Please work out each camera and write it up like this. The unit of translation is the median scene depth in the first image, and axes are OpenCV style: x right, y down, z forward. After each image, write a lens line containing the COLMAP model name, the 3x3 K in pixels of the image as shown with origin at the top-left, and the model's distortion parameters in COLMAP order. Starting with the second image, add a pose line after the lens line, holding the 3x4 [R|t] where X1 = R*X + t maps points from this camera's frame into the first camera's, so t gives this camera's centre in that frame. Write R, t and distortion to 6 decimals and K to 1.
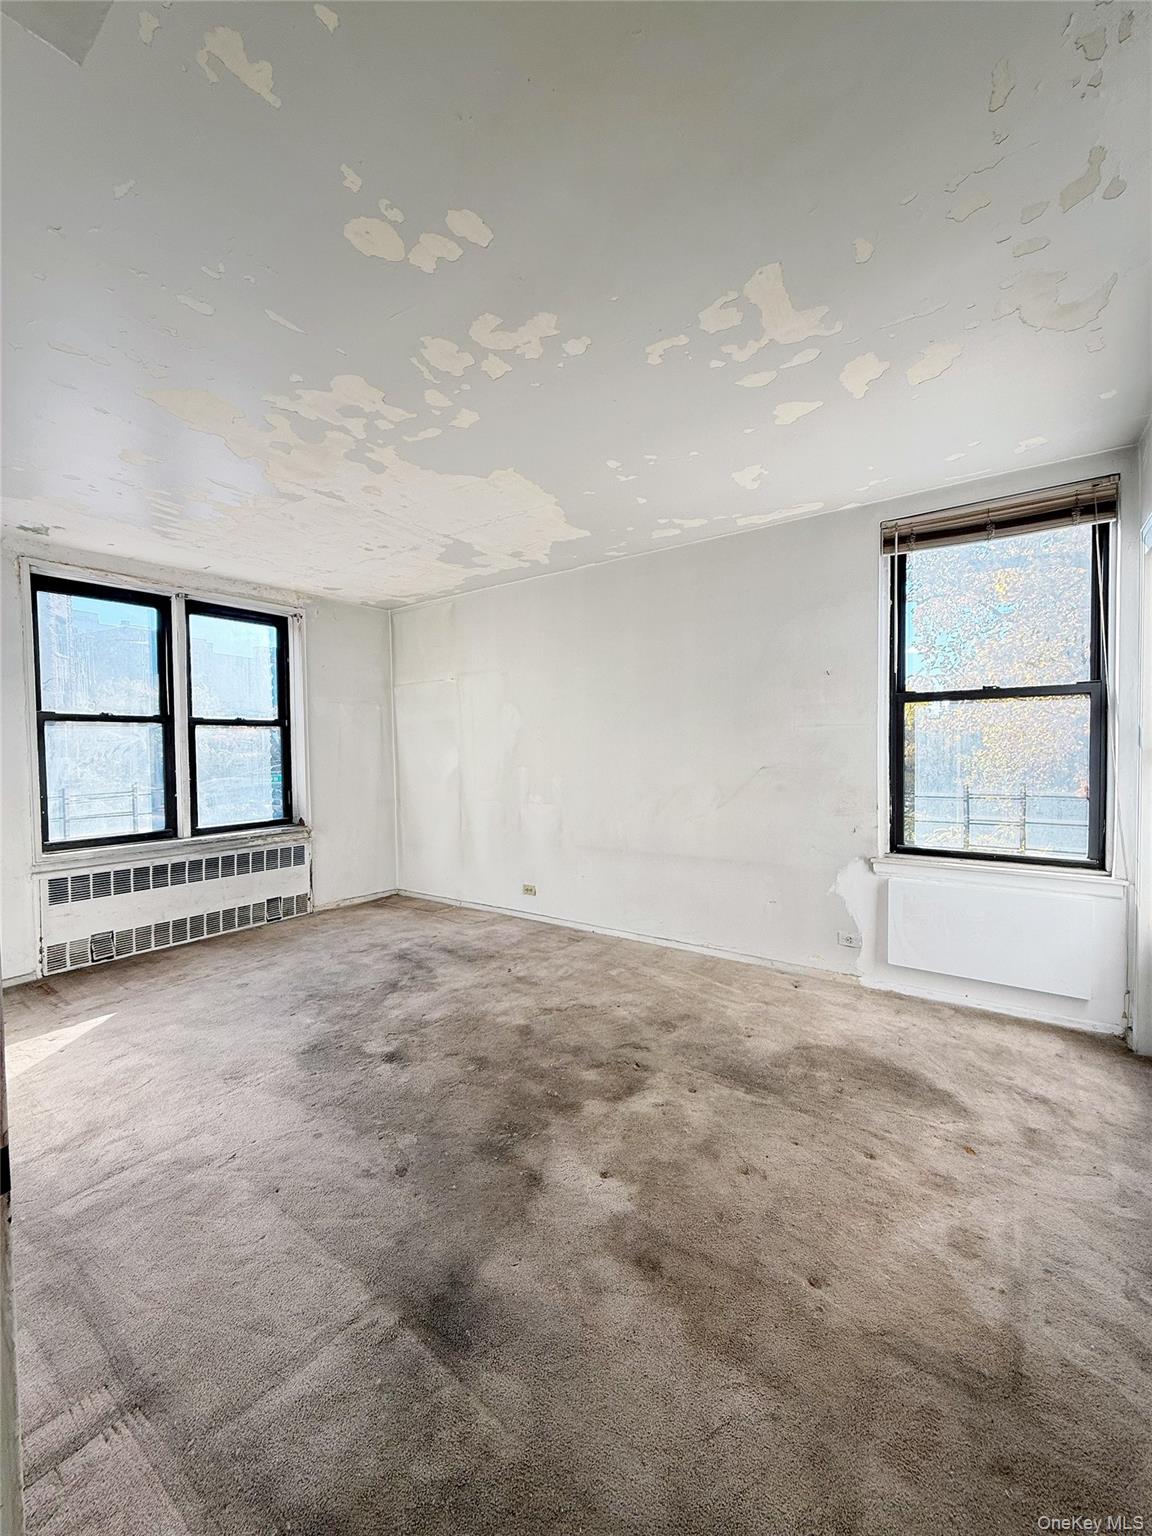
lens RADIAL K [[613.7, 0, 576.4], [0, 613.7, 765.9], [0, 0, 1]] dist [-0.000725, -0.000052]
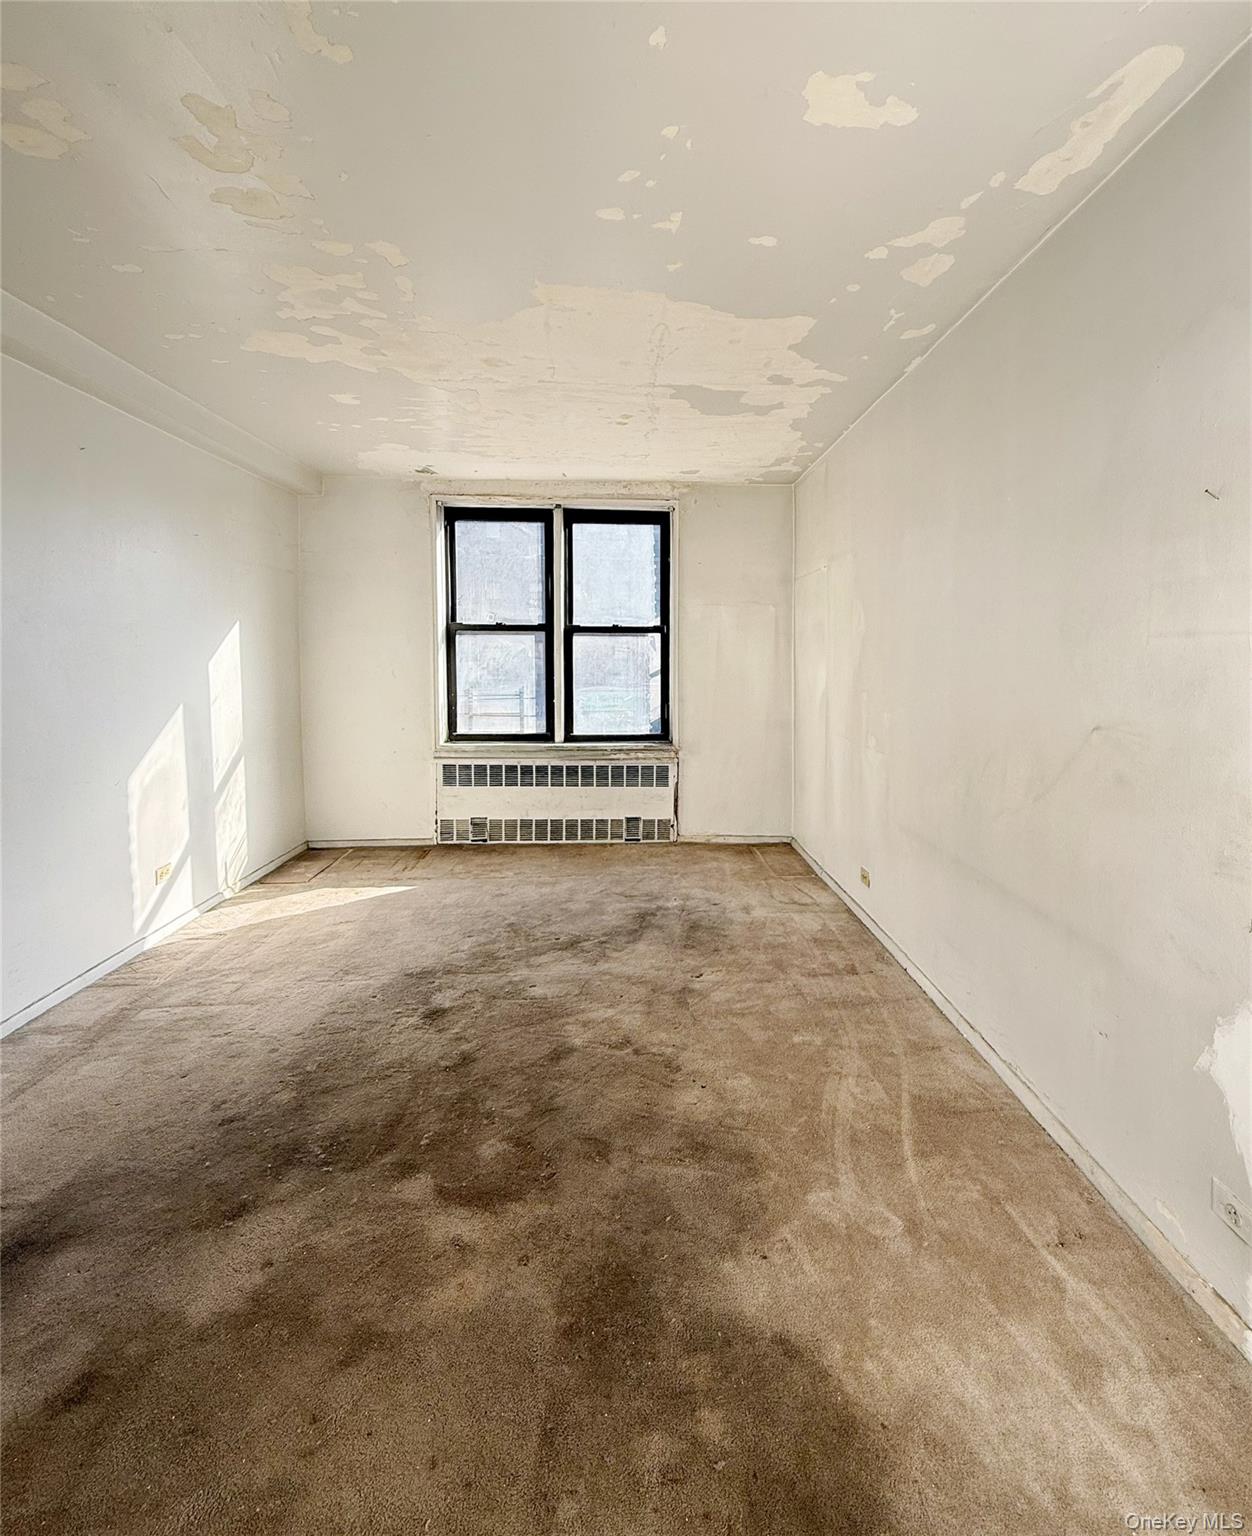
lens RADIAL K [[735.7, 0, 671.1], [0, 735.7, 691.6], [0, 0, 1]] dist [-0.001116, 0.000452]
pose [[0.639509, 0.057304, -0.766645, 0.472152], [-0.038200, 0.998355, 0.042758, -0.031661], [0.767834, 0.001941, 0.640646, 0.390993]]
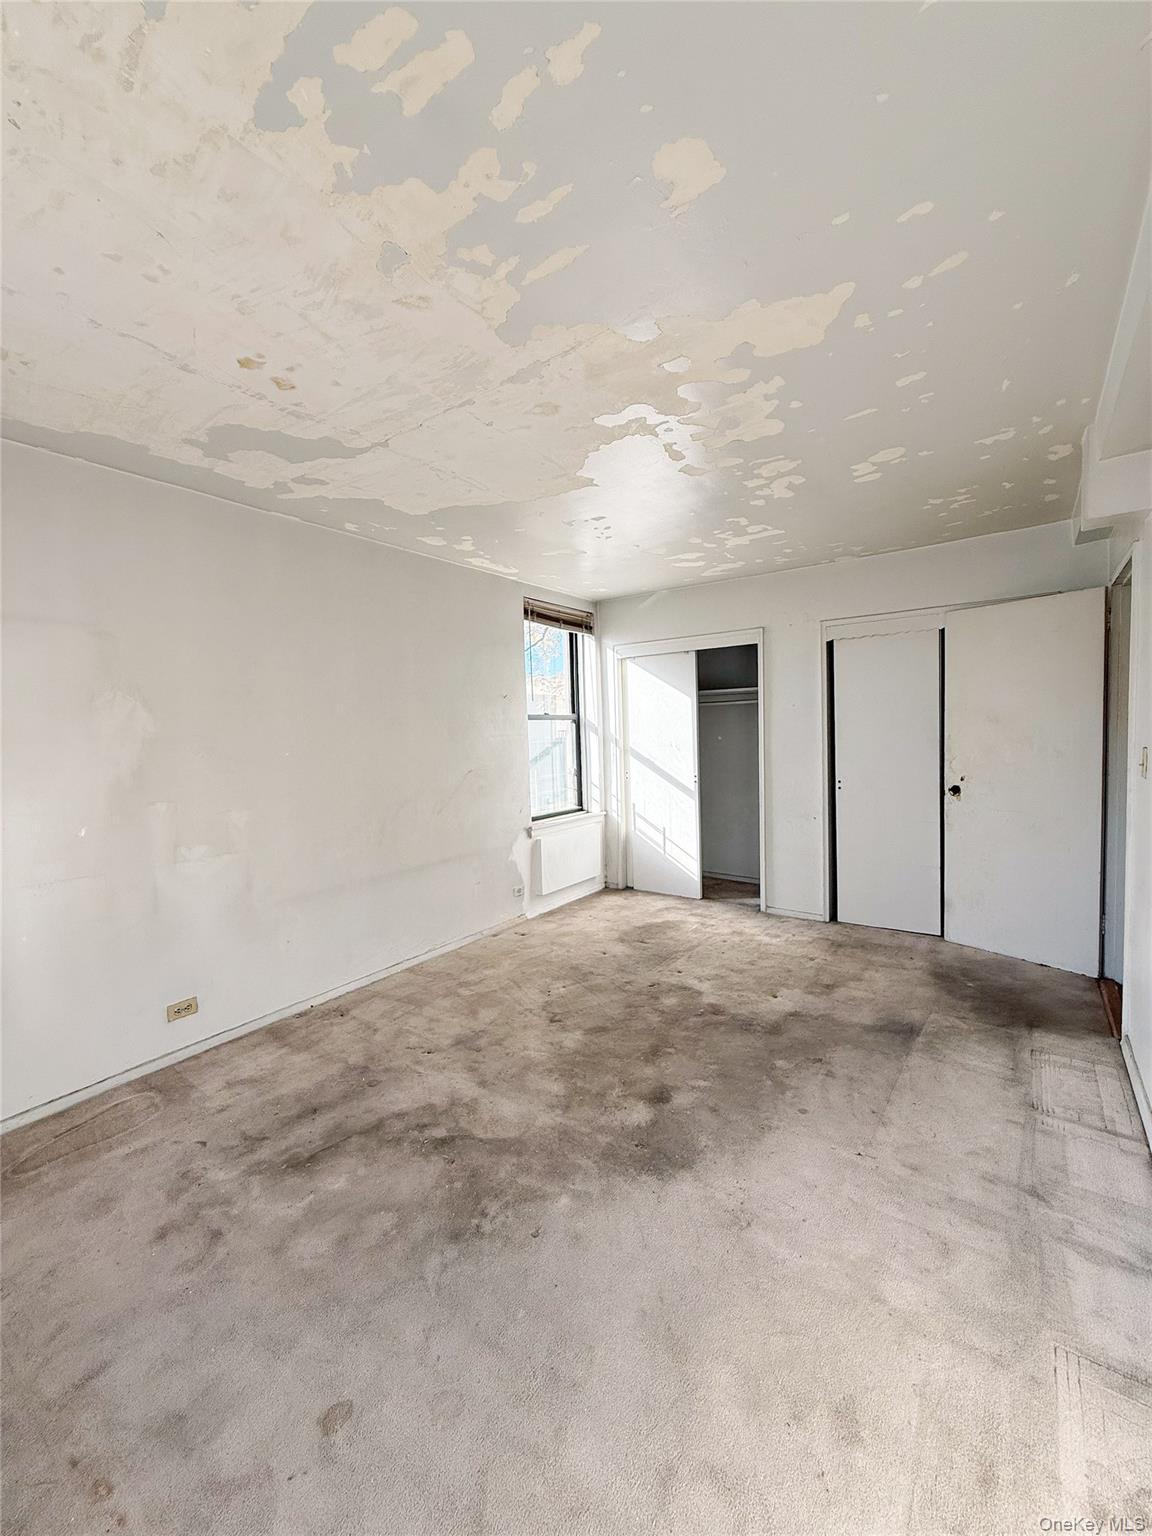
lens RADIAL K [[613.7, 0, 576.4], [0, 613.7, 765.9], [0, 0, 1]] dist [-0.000725, -0.000052]
pose [[0.003136, -0.043164, 0.999063, -0.794572], [0.061290, 0.997198, 0.042891, -0.041919], [-0.998115, 0.061098, 0.005772, 0.726399]]
